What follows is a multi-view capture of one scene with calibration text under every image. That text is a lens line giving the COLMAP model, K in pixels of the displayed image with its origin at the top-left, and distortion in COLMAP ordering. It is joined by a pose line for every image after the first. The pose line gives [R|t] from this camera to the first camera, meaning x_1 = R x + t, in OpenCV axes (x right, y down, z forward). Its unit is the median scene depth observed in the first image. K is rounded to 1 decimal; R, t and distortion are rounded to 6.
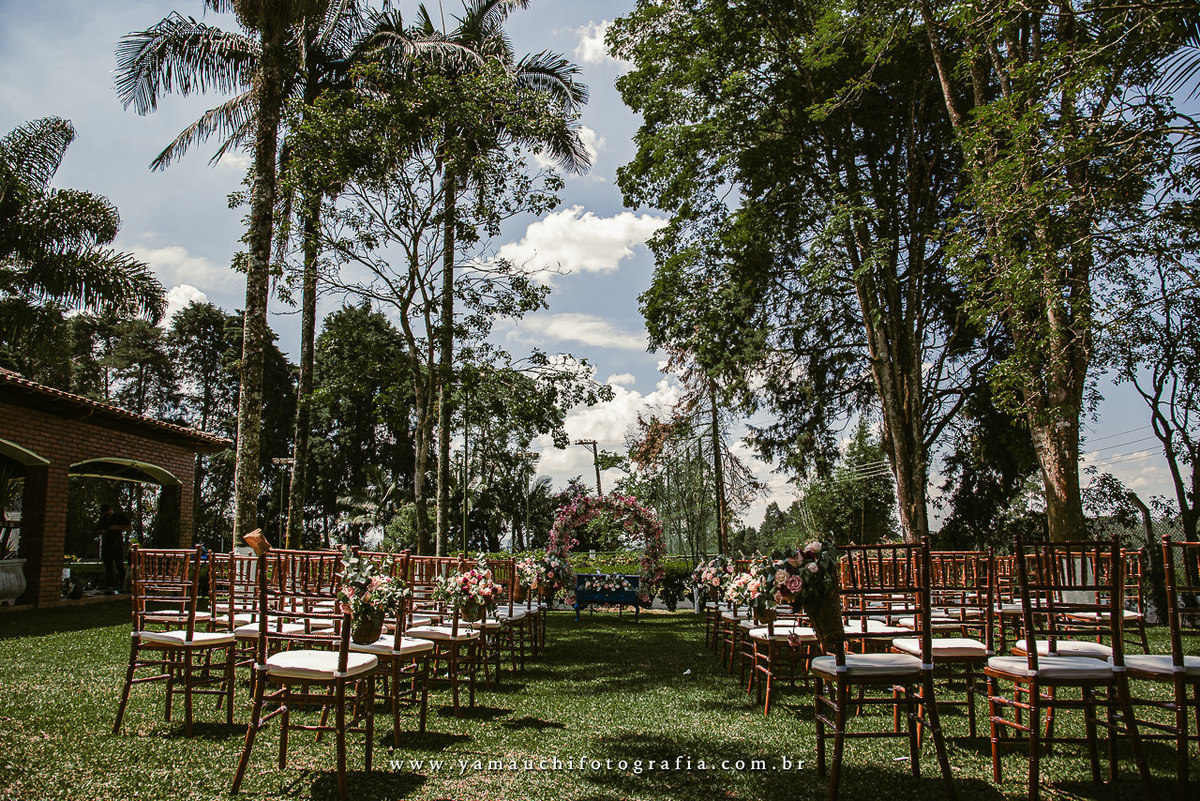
lens RADIAL K [[839.8, 0, 601.1], [0, 839.8, 402.1], [0, 0, 1]] dist [-0.001031, 0.033033]
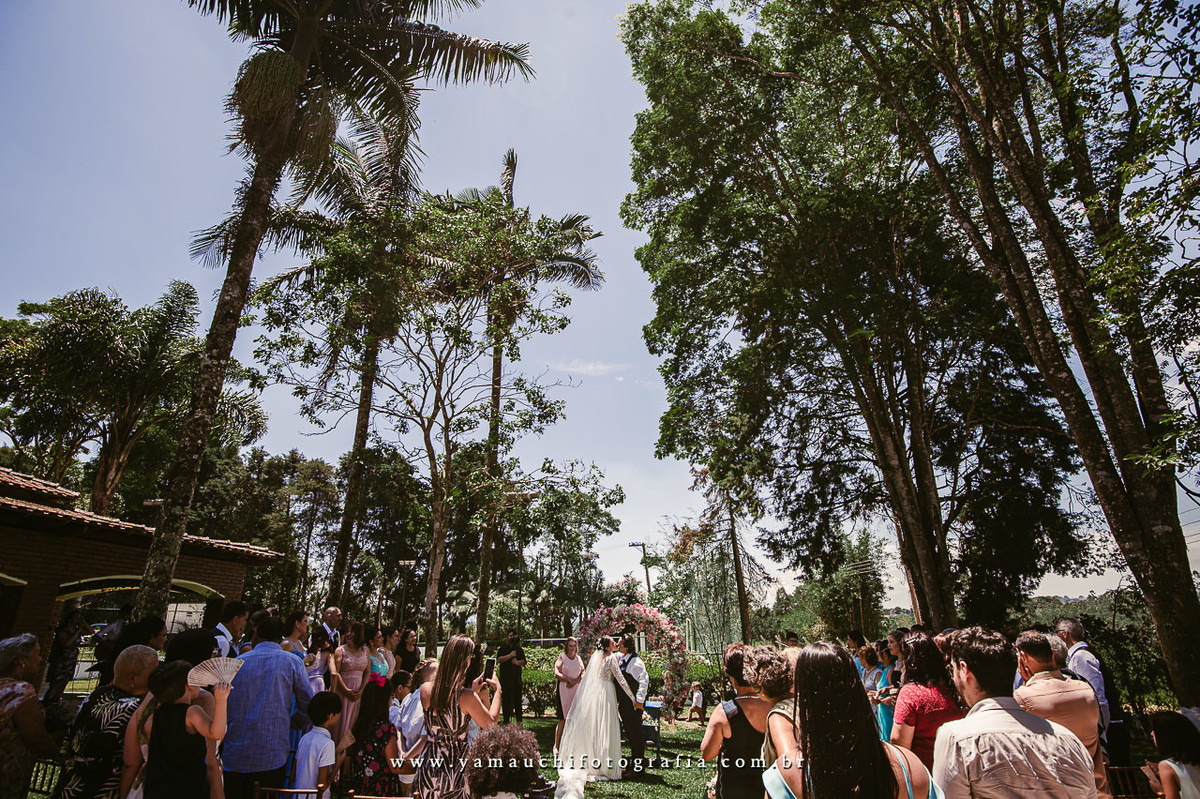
lens RADIAL K [[551.8, 0, 599.8], [0, 551.8, 401.8], [0, 0, 1]] dist [-0.002451, -0.002283]
pose [[0.995078, -0.035021, -0.092698, 0.030154], [0.015581, 0.979126, -0.202654, 0.002666], [0.097860, 0.200212, 0.974853, 0.201968]]
